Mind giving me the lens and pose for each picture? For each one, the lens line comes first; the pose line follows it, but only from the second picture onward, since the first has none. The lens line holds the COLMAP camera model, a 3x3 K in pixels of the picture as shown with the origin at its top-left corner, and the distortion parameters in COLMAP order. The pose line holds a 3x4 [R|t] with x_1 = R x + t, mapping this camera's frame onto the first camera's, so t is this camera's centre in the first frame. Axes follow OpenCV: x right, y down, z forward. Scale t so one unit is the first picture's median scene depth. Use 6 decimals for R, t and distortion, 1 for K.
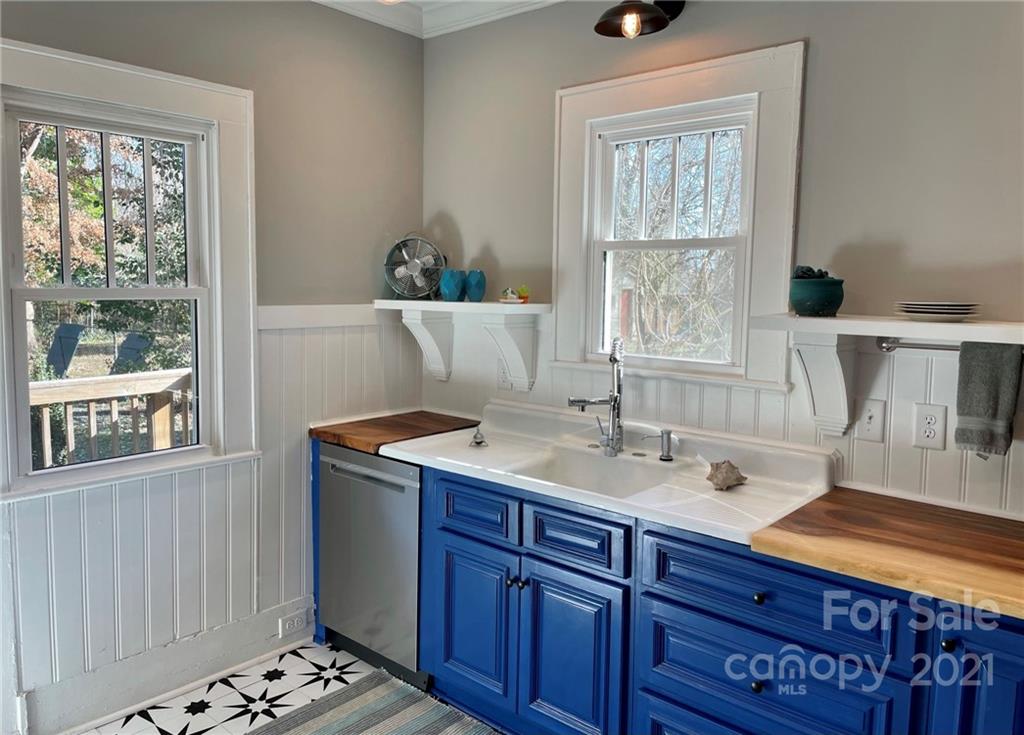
lens RADIAL K [[771.5, 0, 517.8], [0, 771.5, 343.6], [0, 0, 1]] dist [0.108267, -0.138397]
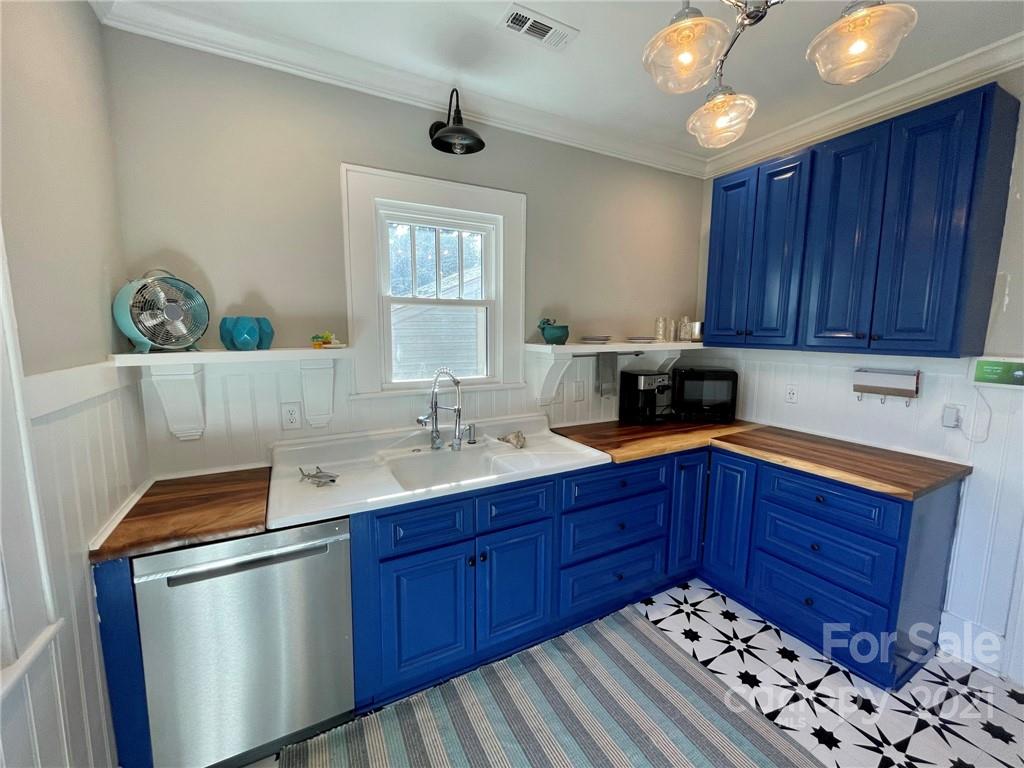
lens RADIAL K [[417.0, 0, 512.0], [0, 417.0, 384.0], [0, 0, 1]] dist [-0.001509, 0.000007]
pose [[0.352117, -0.133753, 0.926350, -0.509121], [0.082267, 0.990329, 0.111720, -0.050430], [-0.932334, 0.036870, 0.359715, 0.588299]]
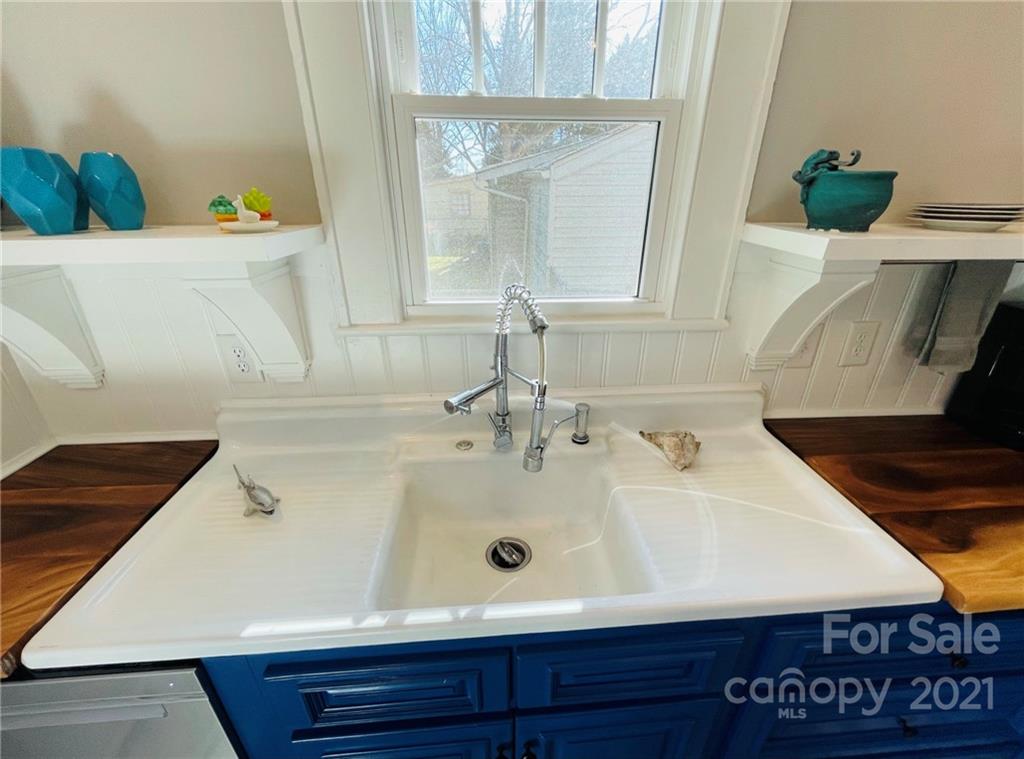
lens RADIAL K [[429.0, 0, 521.3], [0, 429.0, 397.2], [0, 0, 1]] dist [-0.001444, -0.000254]
pose [[0.702024, -0.319410, 0.636506, -0.097118], [0.066641, 0.919319, 0.387829, -0.052564], [-0.709029, -0.229848, 0.666669, 0.730436]]
